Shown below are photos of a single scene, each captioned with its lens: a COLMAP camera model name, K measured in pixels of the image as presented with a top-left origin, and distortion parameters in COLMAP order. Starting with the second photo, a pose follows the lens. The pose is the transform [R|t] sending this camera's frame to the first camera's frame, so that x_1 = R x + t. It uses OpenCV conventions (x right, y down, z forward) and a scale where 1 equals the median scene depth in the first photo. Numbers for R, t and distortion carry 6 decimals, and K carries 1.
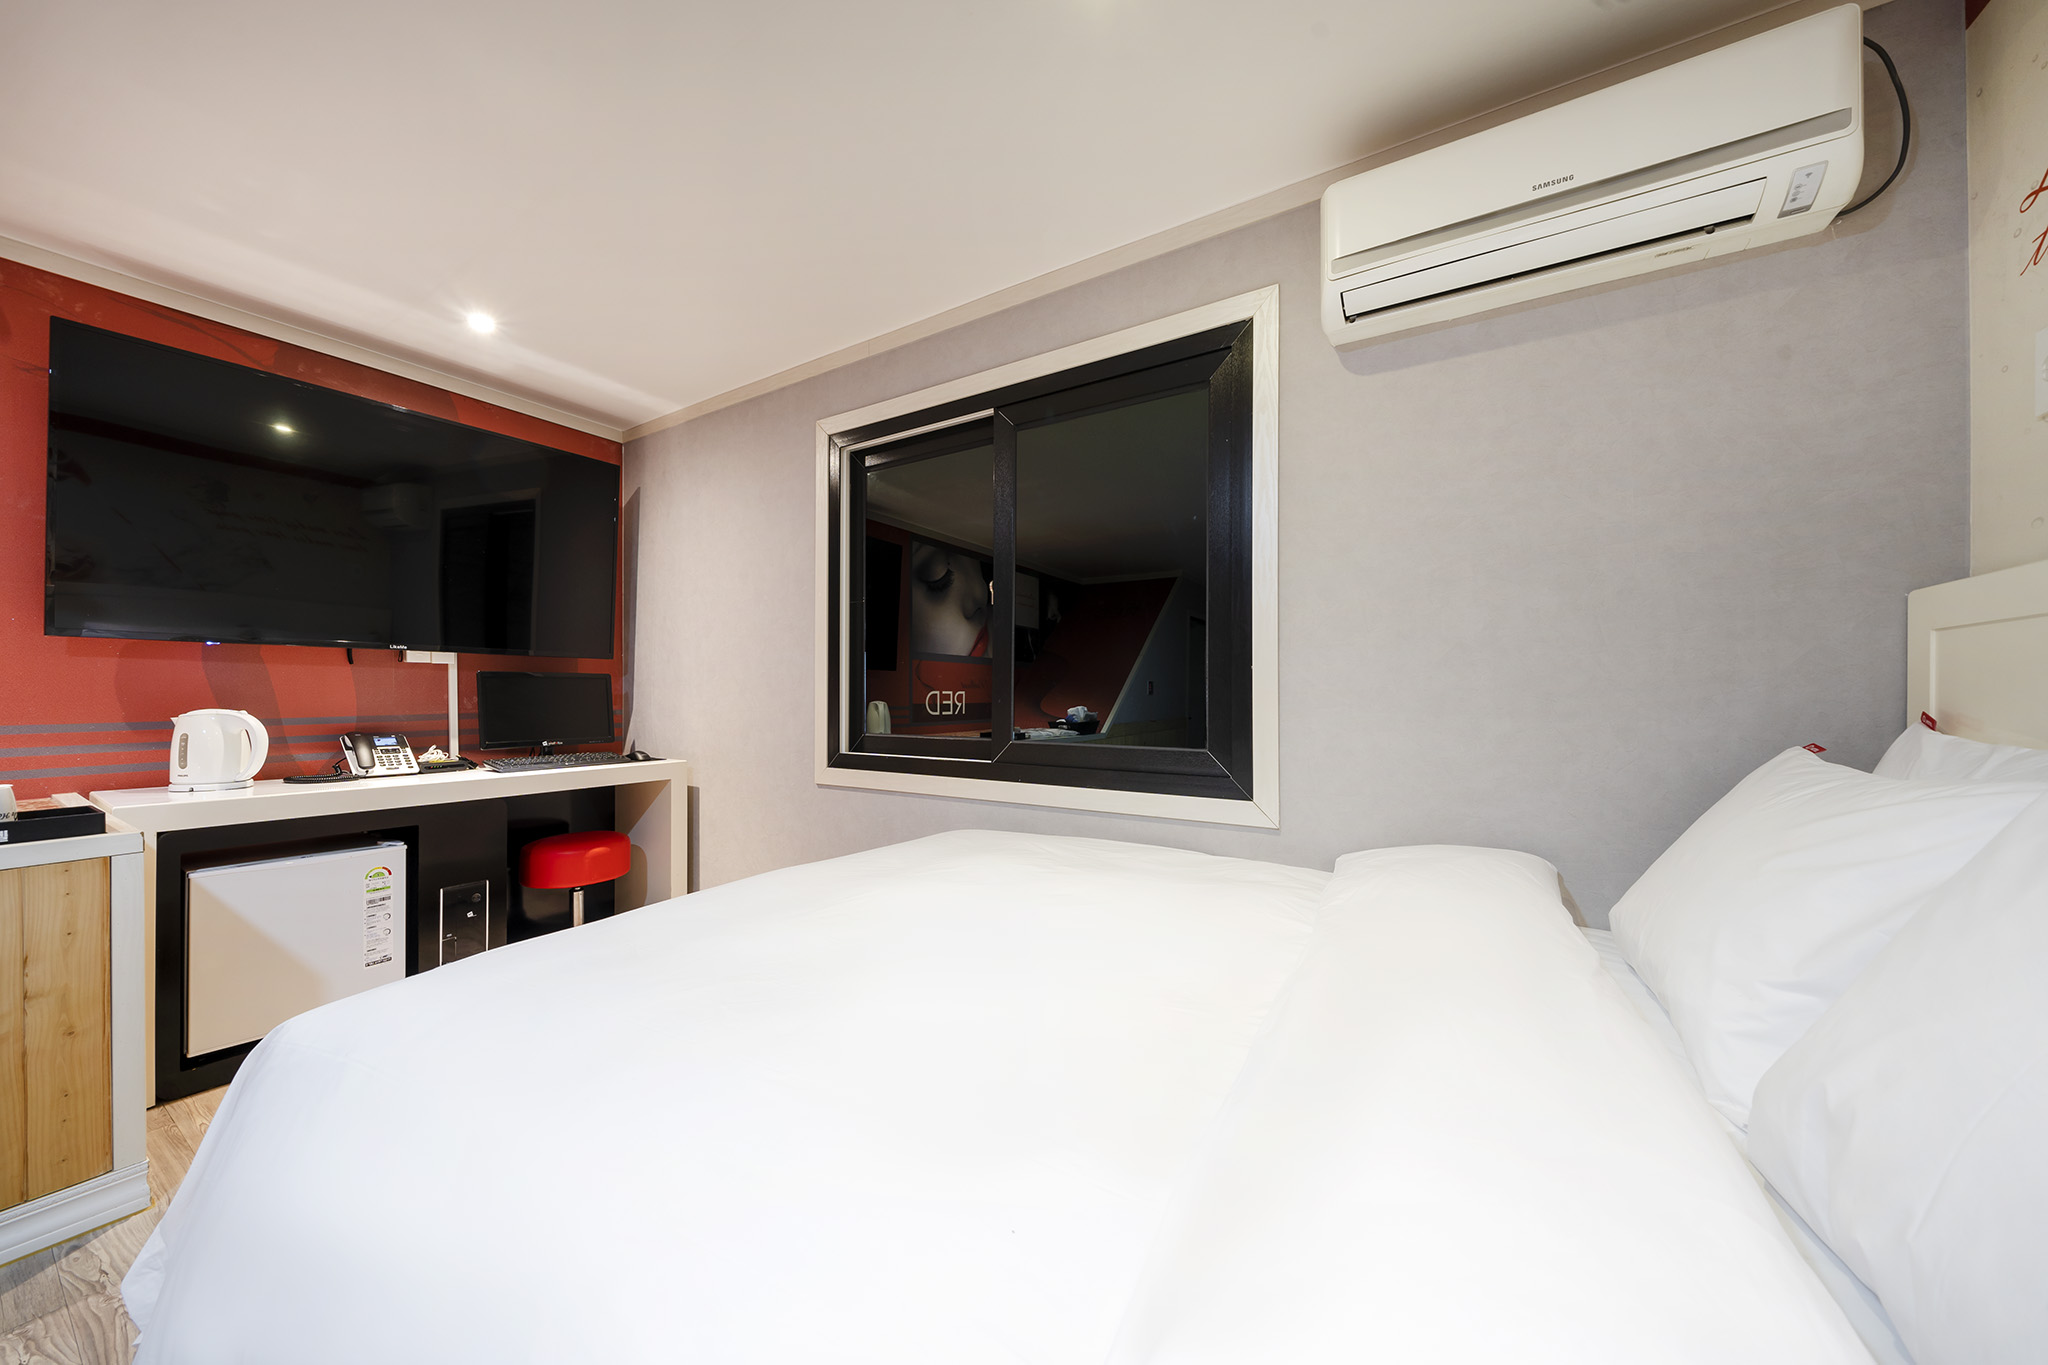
lens RADIAL K [[706.8, 0, 1024.9], [0, 706.8, 689.0], [0, 0, 1]] dist [-0.000899, -0.000082]
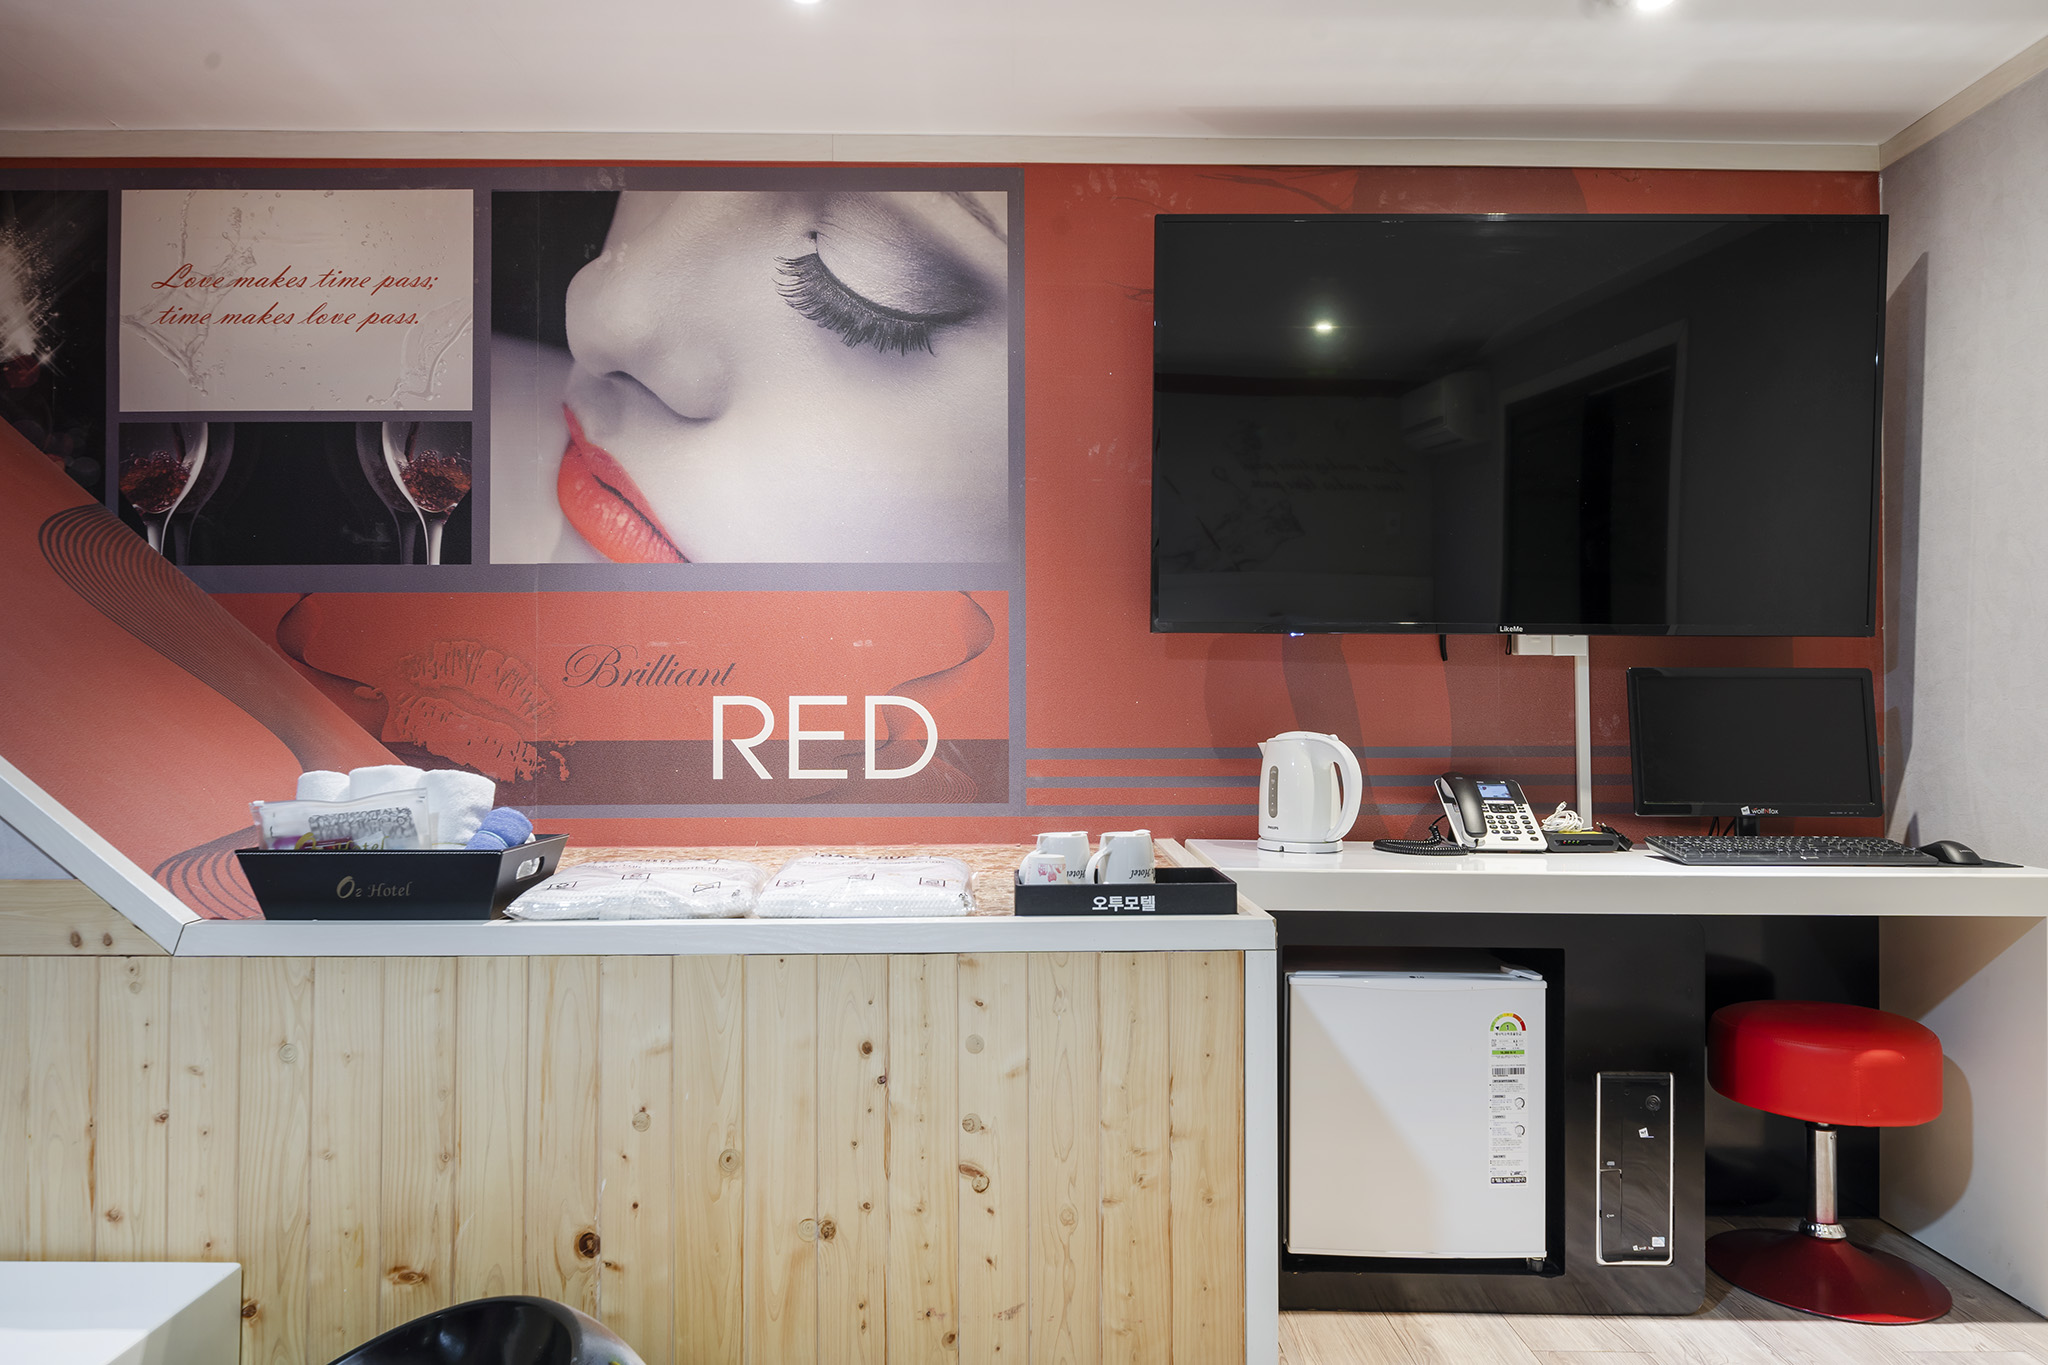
lens RADIAL K [[1301.3, 0, 1022.3], [0, 1301.3, 687.6], [0, 0, 1]] dist [0.002259, 0.001053]
pose [[0.544631, -0.010962, -0.838604, -0.216980], [0.001430, 0.999925, -0.012142, 0.001198], [0.838675, 0.005414, 0.544606, 0.086236]]
